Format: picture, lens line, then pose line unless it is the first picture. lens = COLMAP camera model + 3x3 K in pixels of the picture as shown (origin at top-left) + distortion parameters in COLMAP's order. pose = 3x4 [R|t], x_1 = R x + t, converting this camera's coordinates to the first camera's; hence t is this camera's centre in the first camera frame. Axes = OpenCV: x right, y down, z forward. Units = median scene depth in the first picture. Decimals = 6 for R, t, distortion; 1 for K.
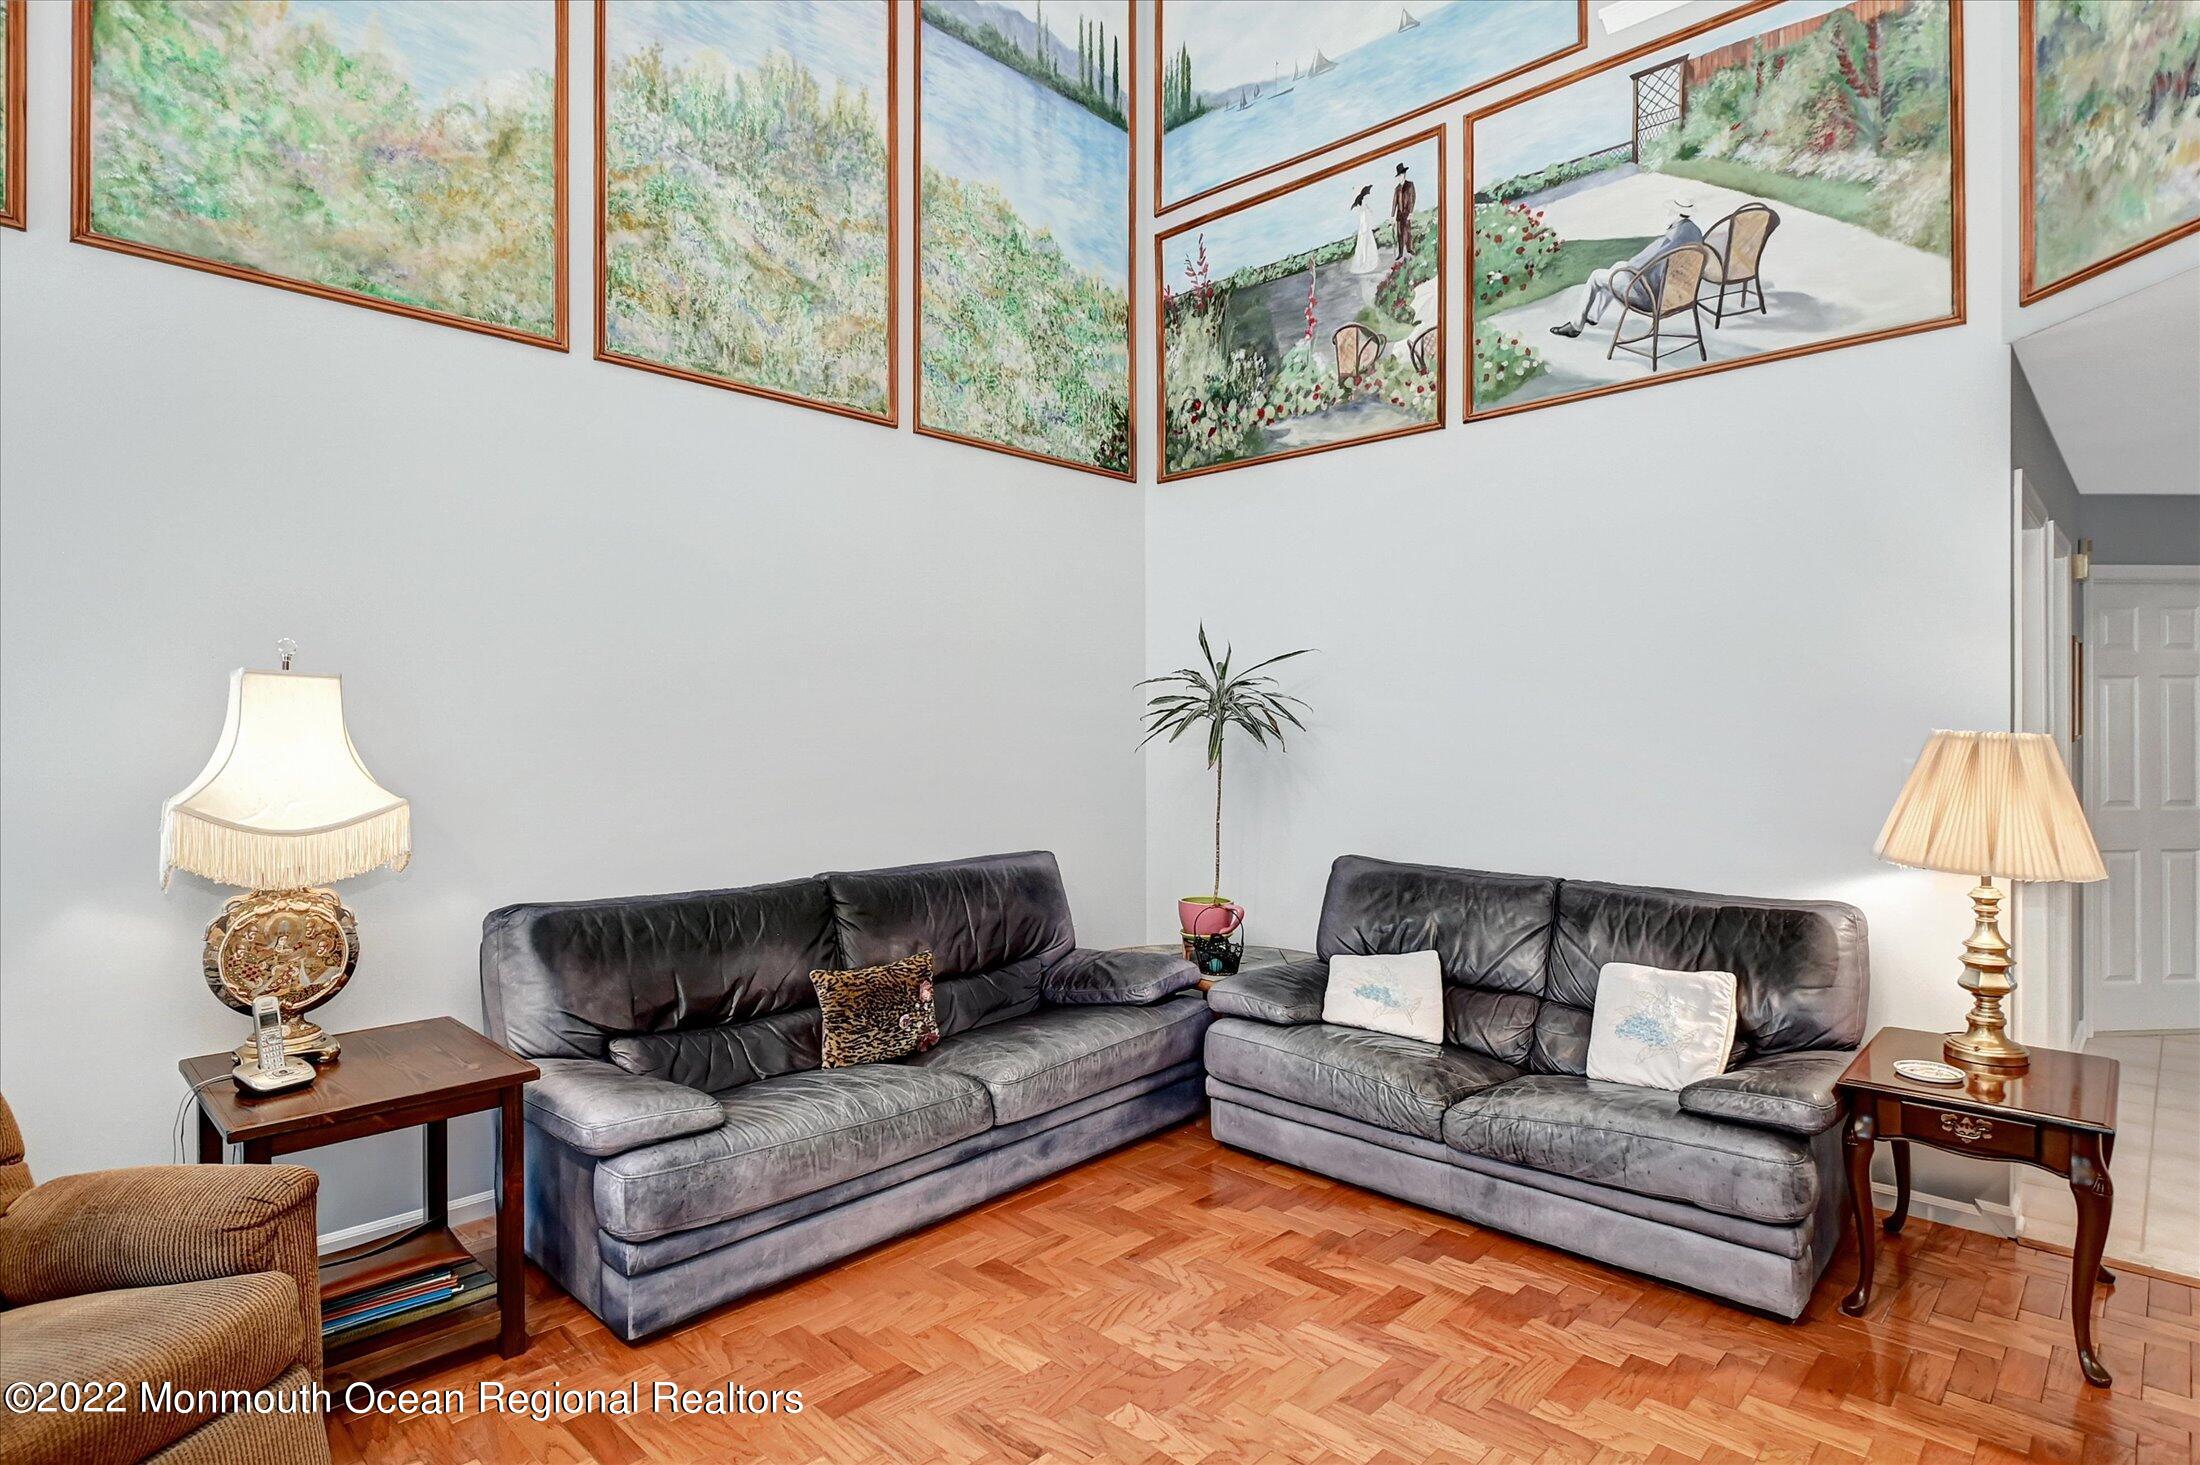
lens RADIAL K [[1120.5, 0, 1108.5], [0, 1120.5, 736.4], [0, 0, 1]] dist [0.001332, -0.008414]
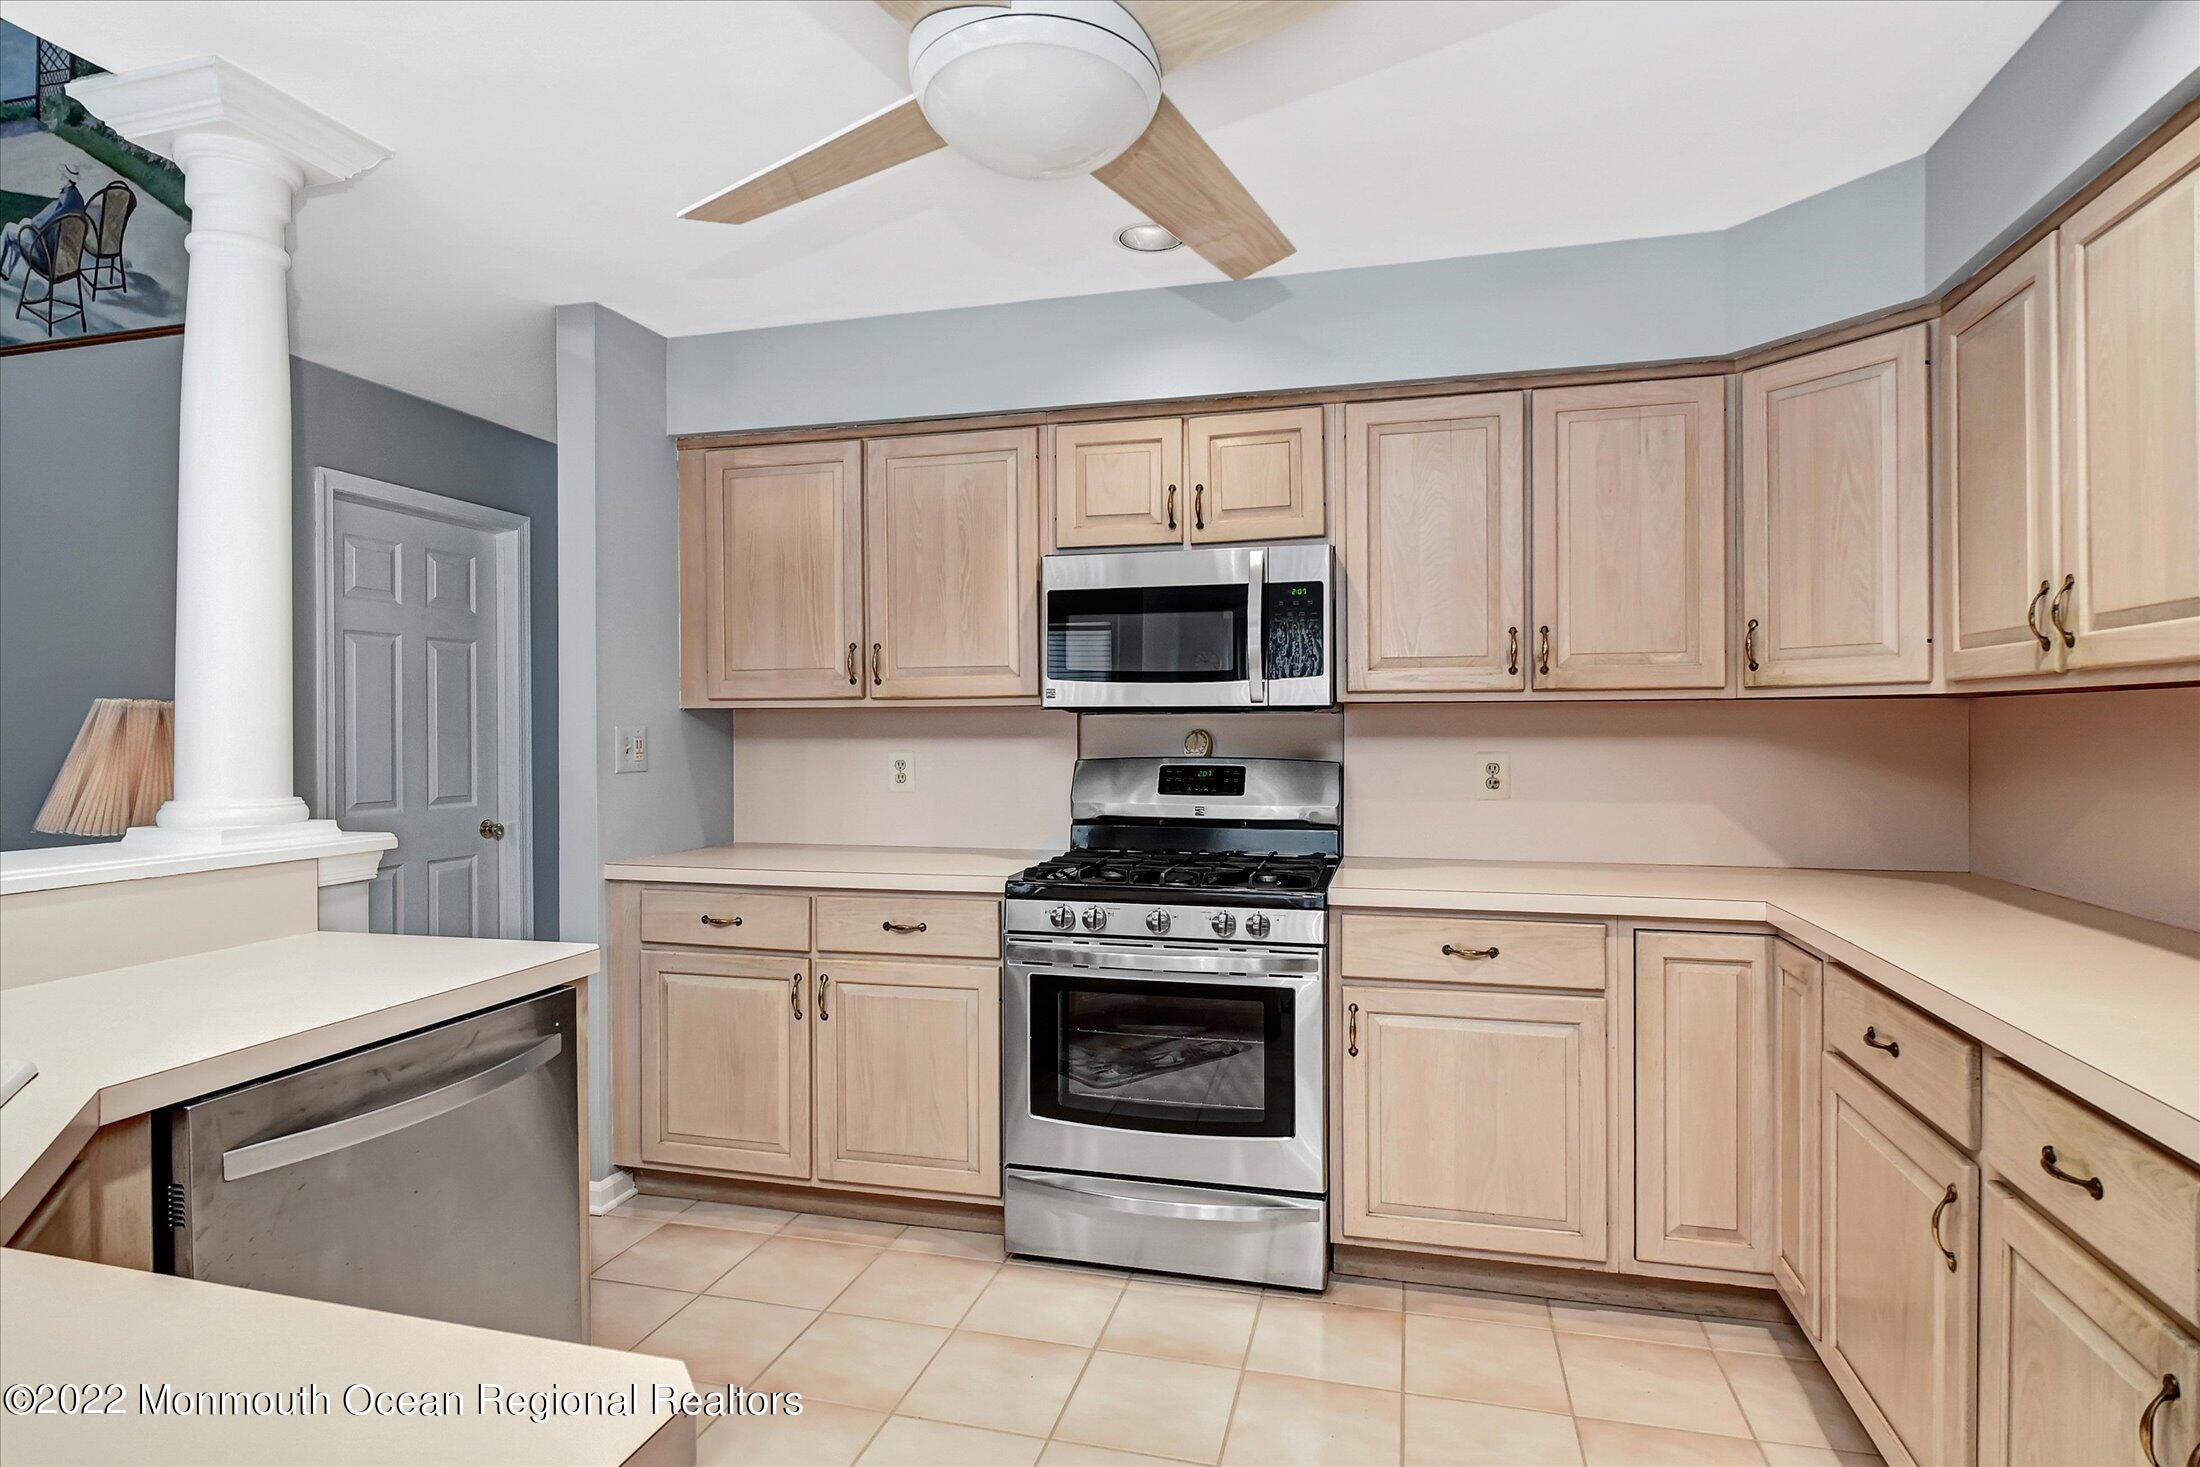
lens RADIAL K [[1151.7, 0, 1110.4], [0, 1151.7, 742.4], [0, 0, 1]] dist [0.003223, -0.010119]
pose [[0.871788, -0.008793, 0.489805, 0.827270], [0.004420, 0.999939, 0.010084, 0.022177], [-0.489864, -0.006626, 0.871774, -0.332554]]
